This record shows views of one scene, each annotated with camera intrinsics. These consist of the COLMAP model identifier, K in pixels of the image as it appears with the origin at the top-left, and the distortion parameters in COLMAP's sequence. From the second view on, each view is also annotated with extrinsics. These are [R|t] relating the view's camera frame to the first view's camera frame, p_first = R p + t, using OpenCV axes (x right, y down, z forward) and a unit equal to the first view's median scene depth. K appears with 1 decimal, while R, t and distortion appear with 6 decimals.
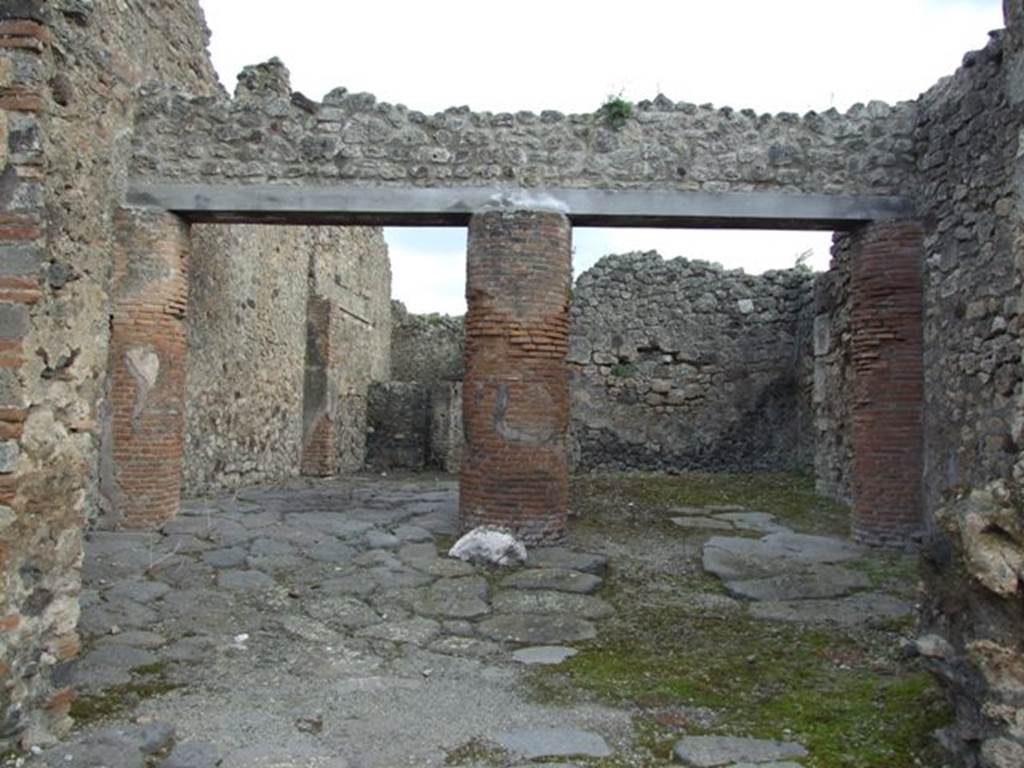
lens RADIAL K [[826.6, 0, 513.1], [0, 826.6, 383.2], [0, 0, 1]] dist [-0.060974, 0.052066]
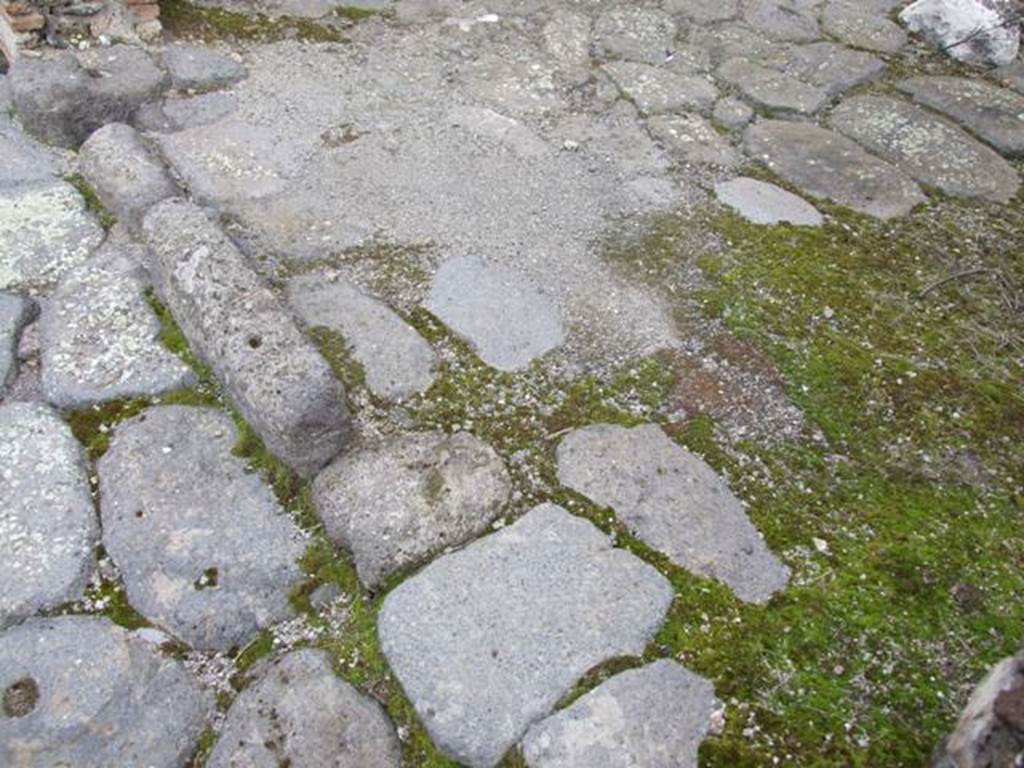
lens RADIAL K [[826.6, 0, 513.2], [0, 826.6, 381.8], [0, 0, 1]] dist [-0.060974, 0.052066]
pose [[0.626659, 0.567823, -0.533738, 0.364089], [-0.091804, 0.733921, 0.673002, 0.037121], [0.773867, -0.372743, 0.512047, 0.551087]]
